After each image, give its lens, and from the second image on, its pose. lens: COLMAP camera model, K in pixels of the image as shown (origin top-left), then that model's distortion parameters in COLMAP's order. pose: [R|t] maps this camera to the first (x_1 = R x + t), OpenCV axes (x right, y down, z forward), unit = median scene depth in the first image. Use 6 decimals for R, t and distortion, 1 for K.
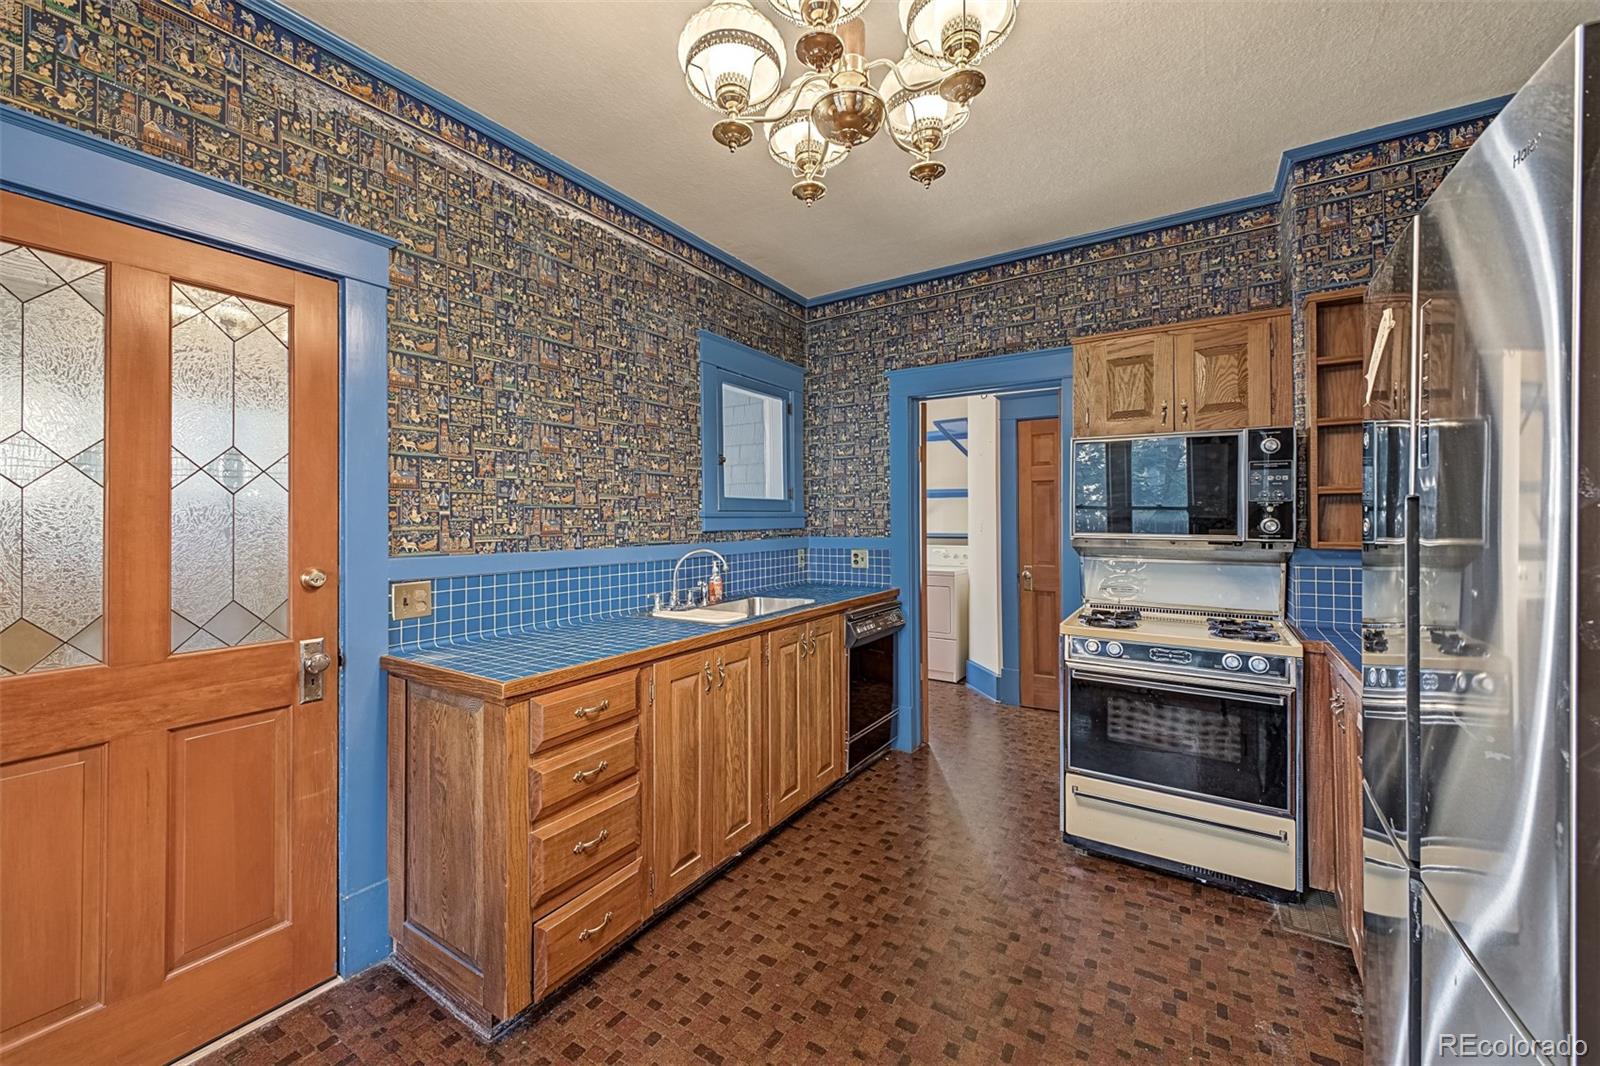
lens RADIAL K [[631.2, 0, 805.5], [0, 631.2, 518.4], [0, 0, 1]] dist [0.020613, -0.011347]
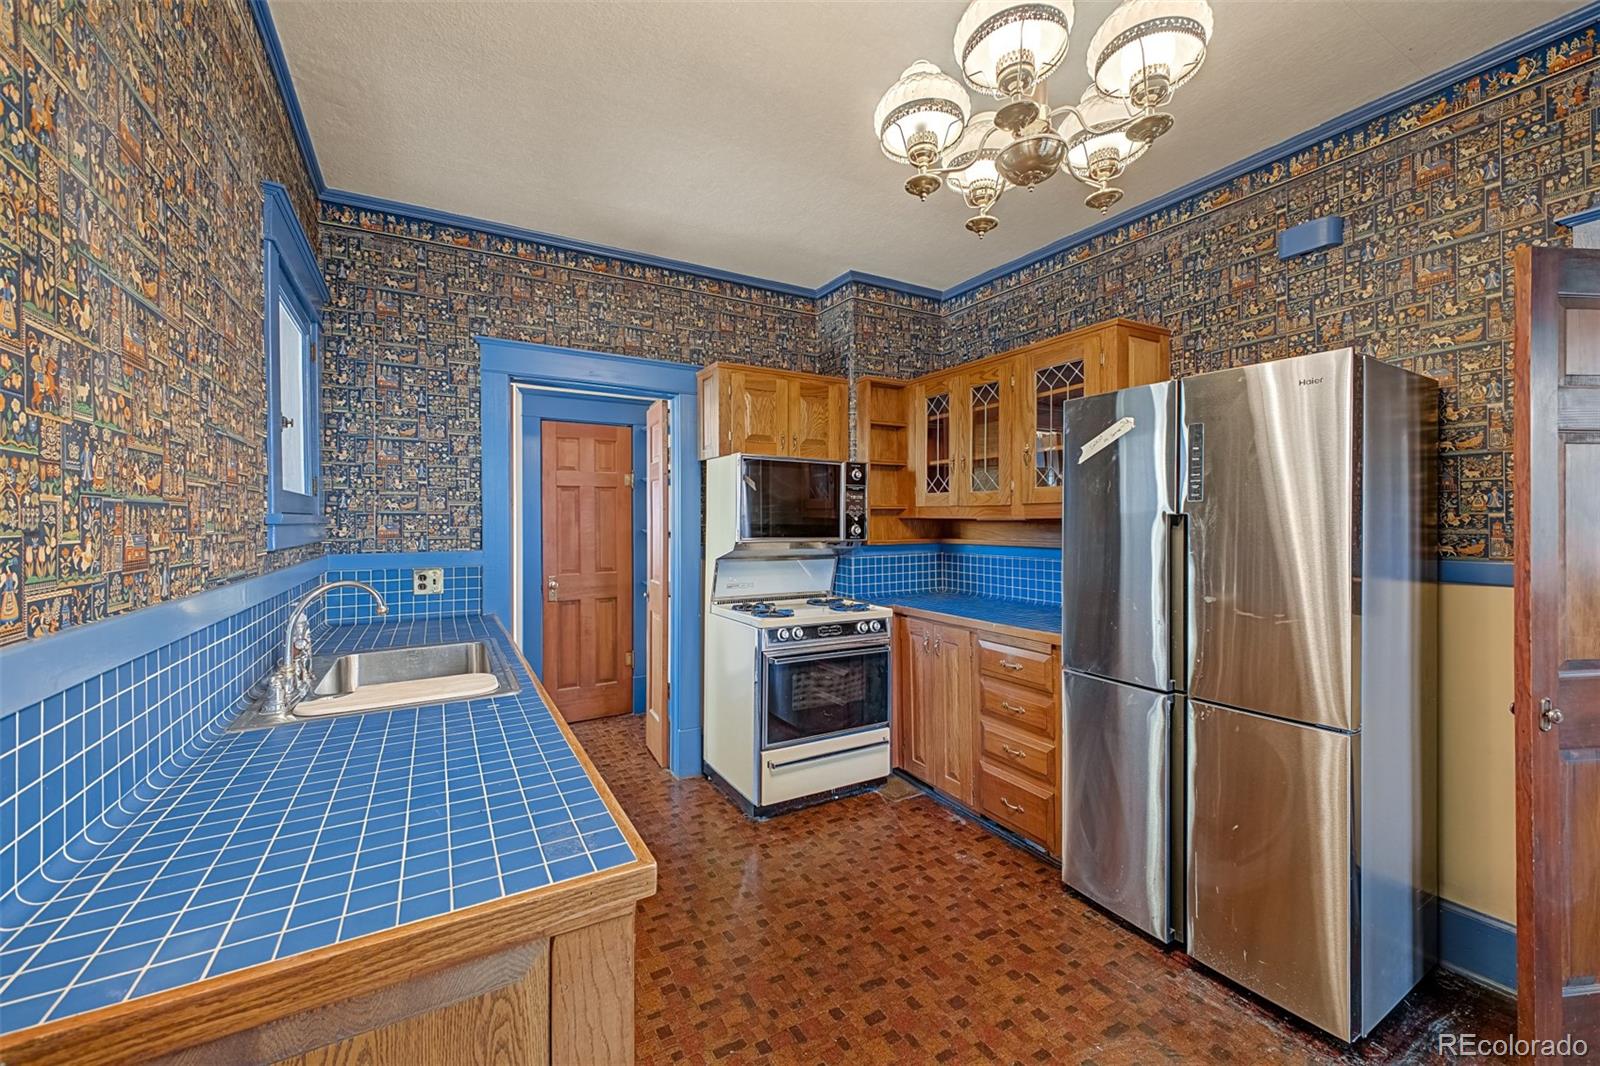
lens RADIAL K [[628.4, 0, 802.4], [0, 628.4, 523.1], [0, 0, 1]] dist [0.000670, -0.000023]
pose [[0.464342, 0.000036, 0.885656, -0.534256], [0.001304, 0.999999, -0.000724, -0.003450], [-0.885655, 0.001491, 0.464341, 0.420808]]
